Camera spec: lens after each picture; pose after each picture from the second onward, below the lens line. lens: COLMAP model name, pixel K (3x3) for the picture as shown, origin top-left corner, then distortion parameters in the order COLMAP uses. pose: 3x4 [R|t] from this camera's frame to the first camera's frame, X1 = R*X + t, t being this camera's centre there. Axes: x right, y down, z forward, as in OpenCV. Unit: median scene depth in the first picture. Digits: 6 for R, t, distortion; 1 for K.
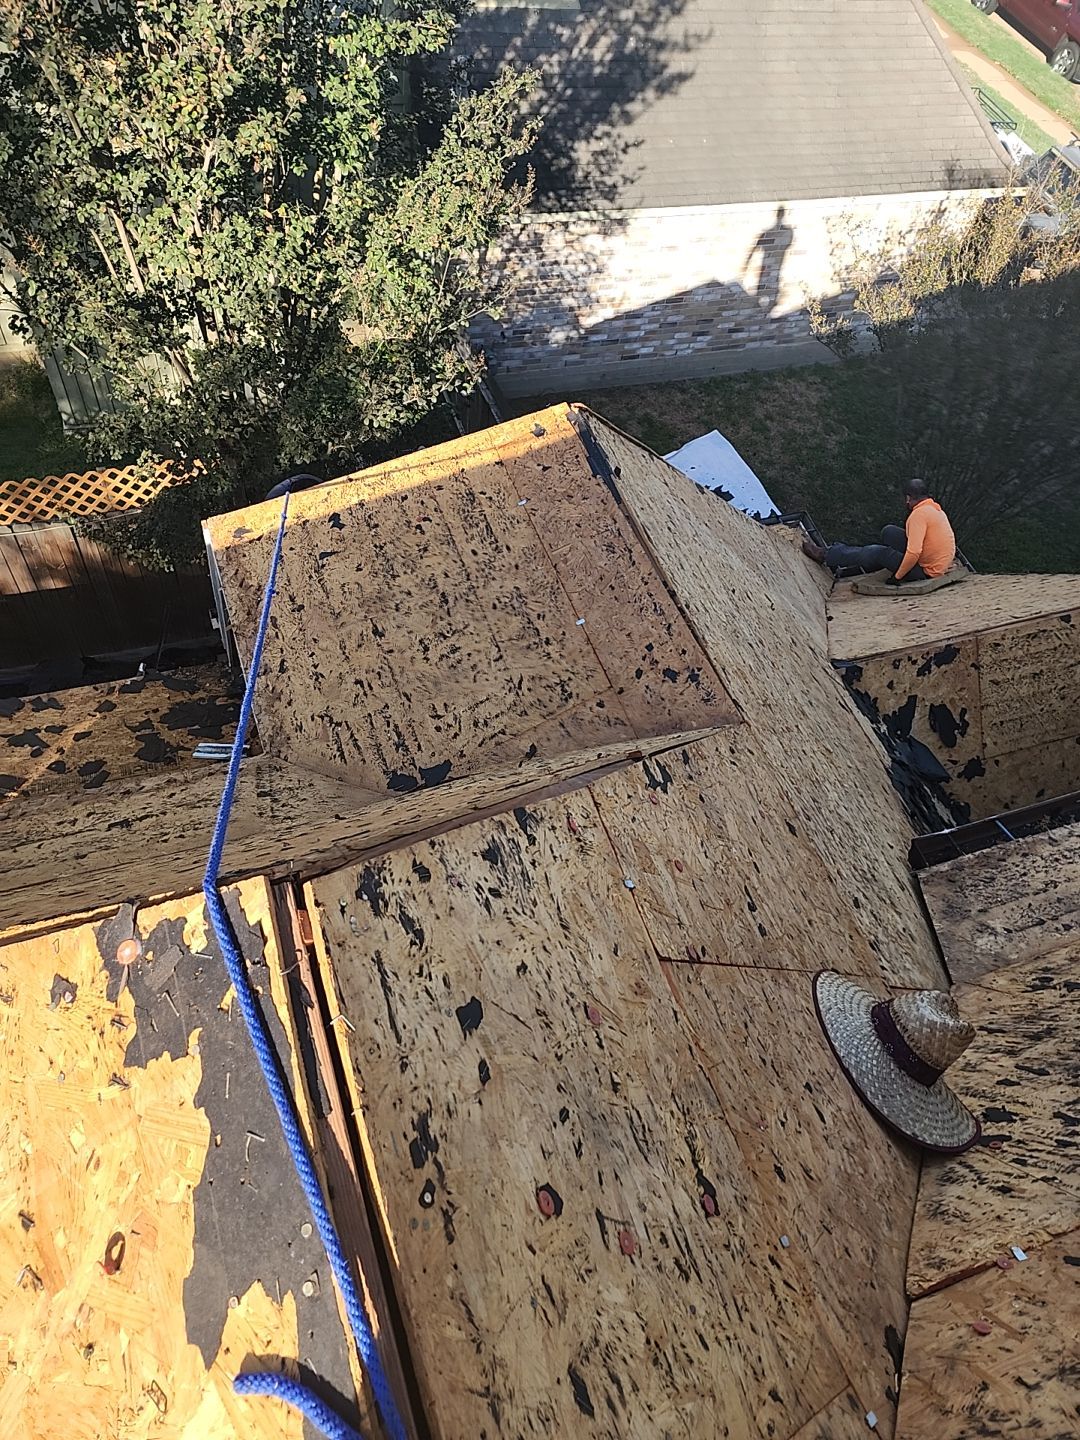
lens RADIAL K [[1040.0, 0, 547.5], [0, 1040.0, 727.2], [0, 0, 1]] dist [0.118540, -0.086720]
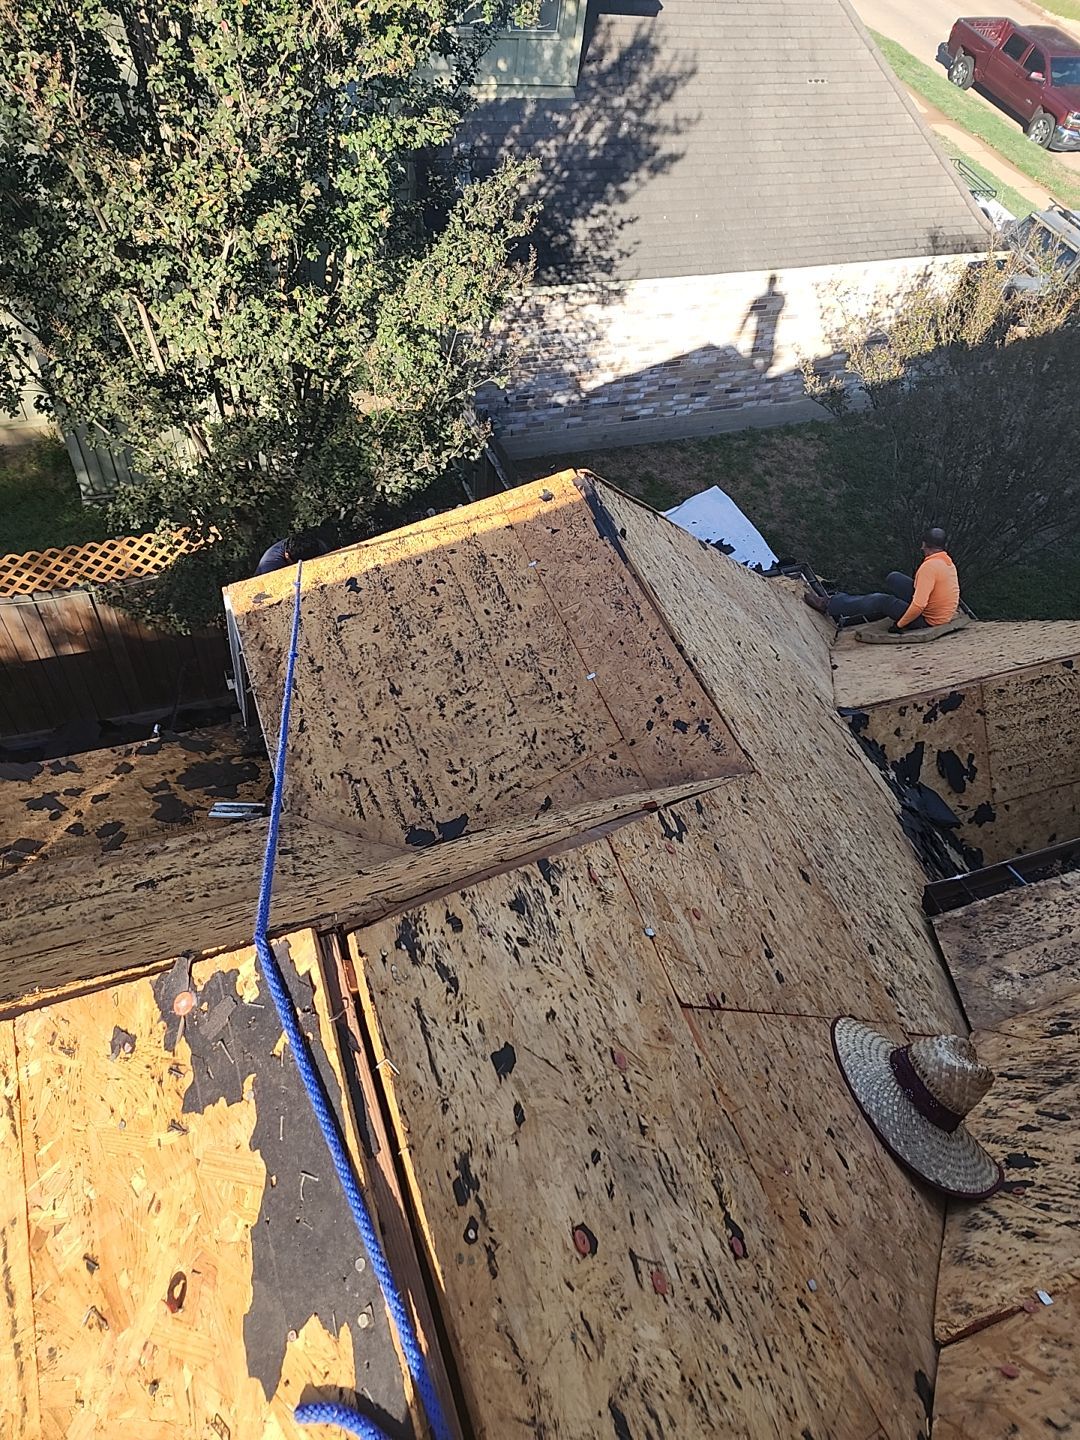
lens RADIAL K [[1040.1, 0, 548.6], [0, 1040.1, 707.7], [0, 0, 1]] dist [0.115656, -0.088607]
pose [[0.999785, -0.019826, -0.006026, -0.002798], [0.019369, 0.997478, -0.068284, -0.000747], [0.007364, 0.068153, 0.997648, -0.013180]]
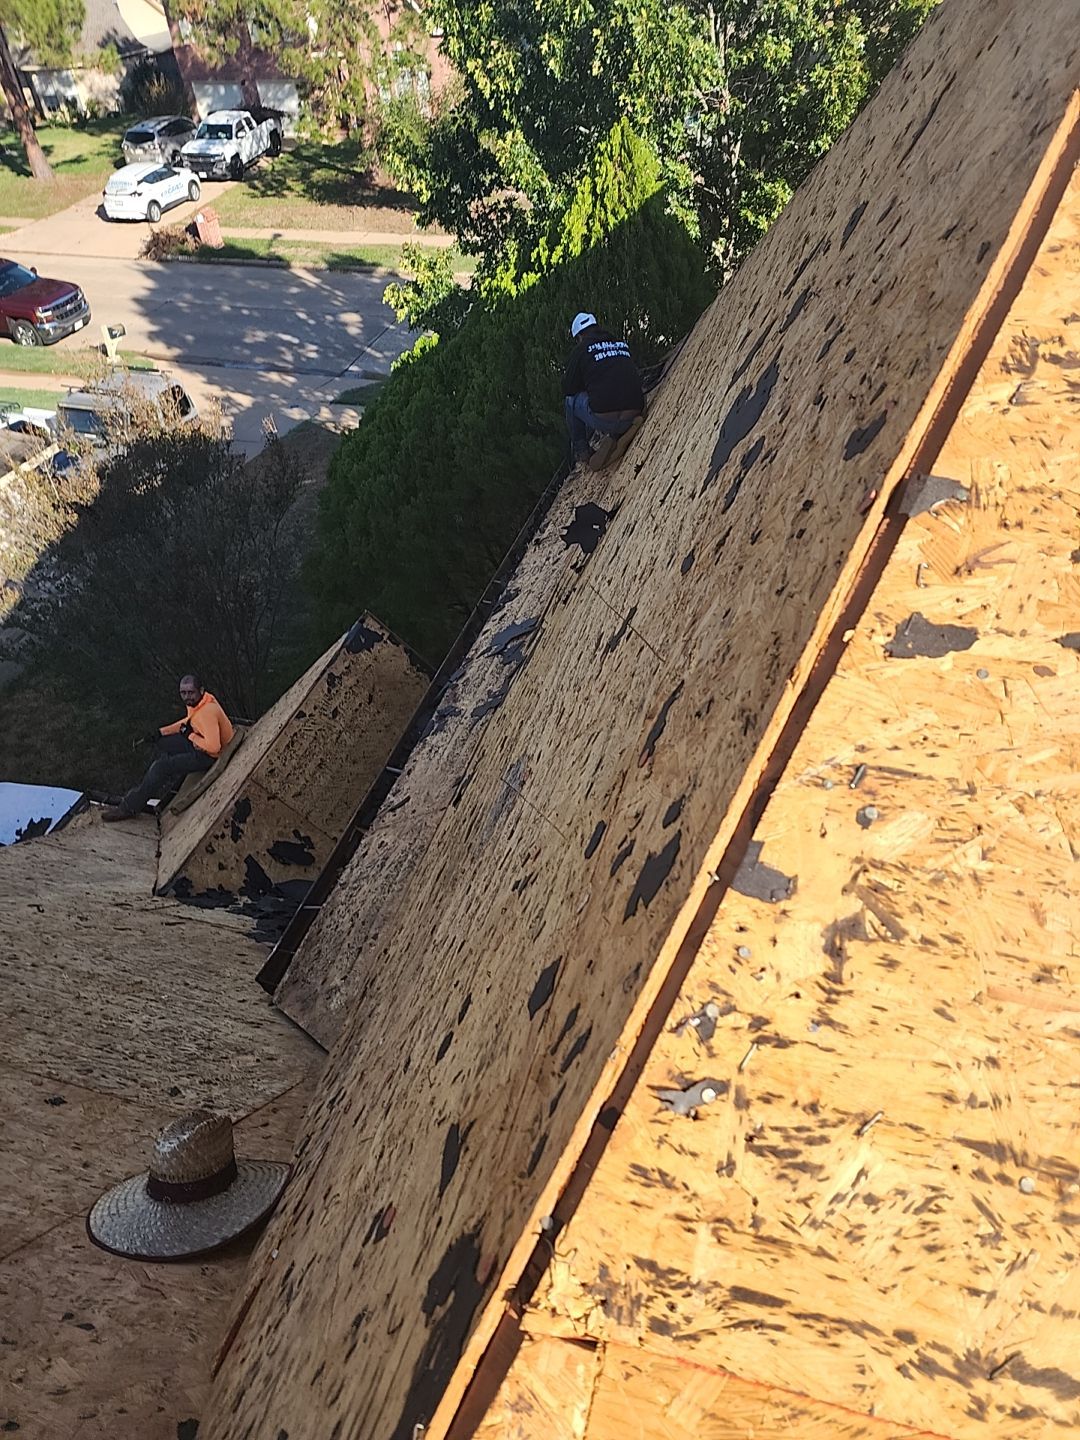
lens RADIAL K [[1035.1, 0, 522.2], [0, 1035.1, 718.1], [0, 0, 1]] dist [0.131282, -0.088071]
pose [[0.593026, -0.647725, 0.478301, 0.096456], [0.730428, 0.682728, 0.018937, 0.055781], [-0.338815, 0.338135, 0.877992, -0.064534]]
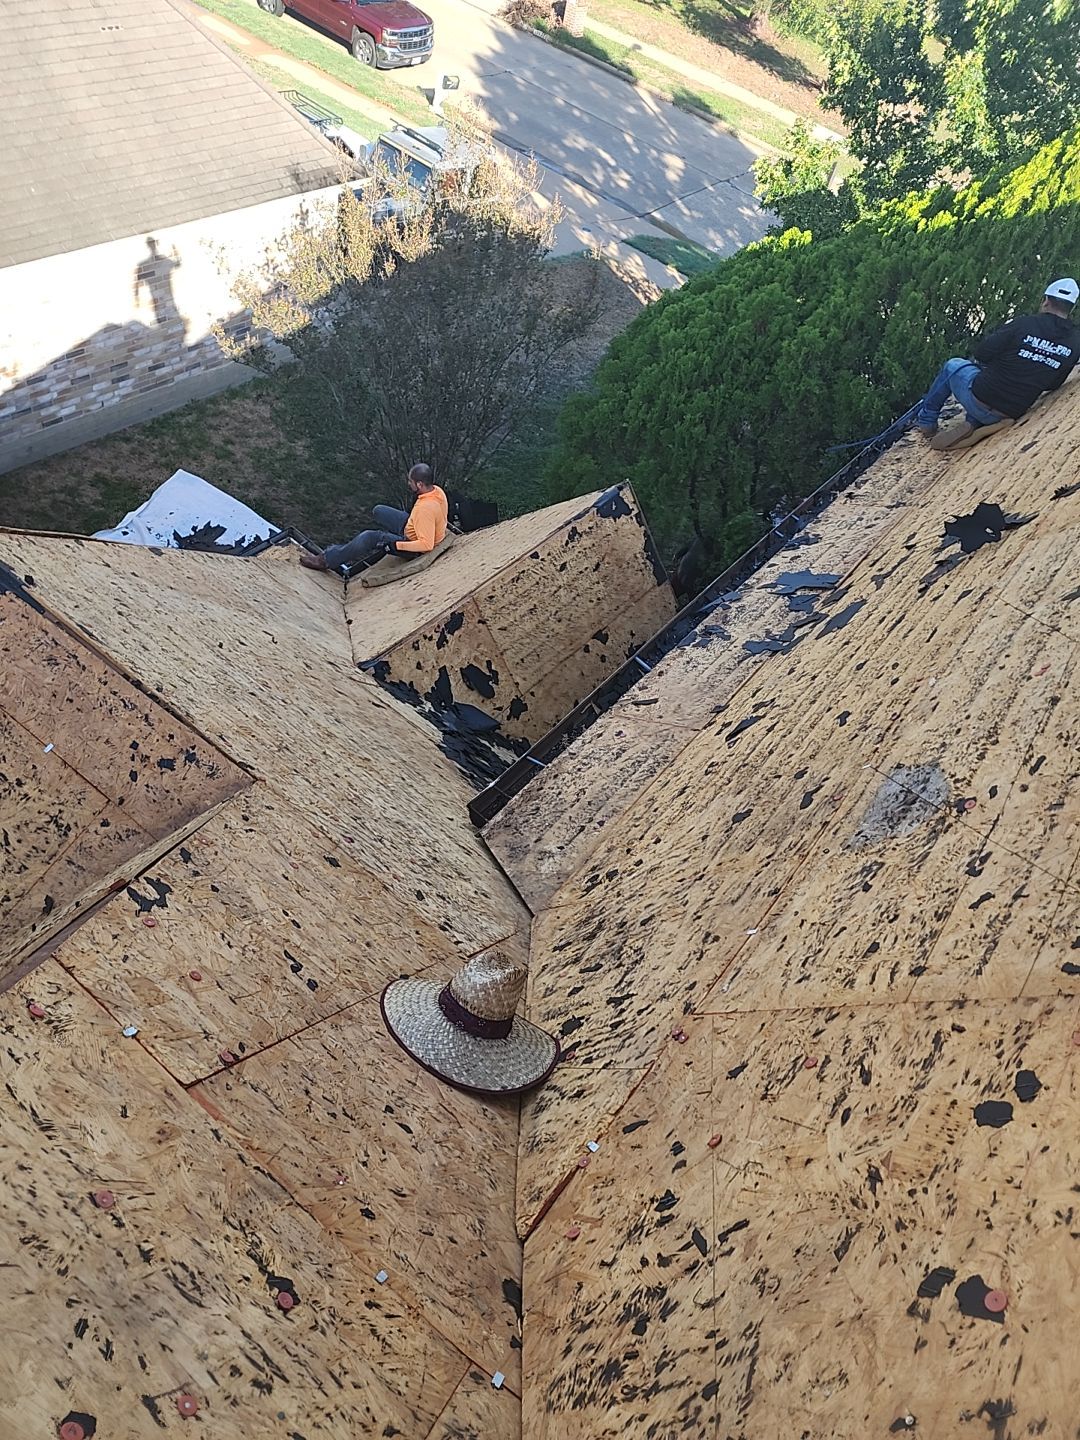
lens RADIAL K [[1027.9, 0, 571.3], [0, 1027.9, 712.7], [0, 0, 1]] dist [0.109535, -0.078976]
pose [[0.844137, -0.382076, 0.376098, 0.044248], [0.385606, 0.920064, 0.069213, -0.008214], [-0.372479, 0.086600, 0.923991, -0.020812]]
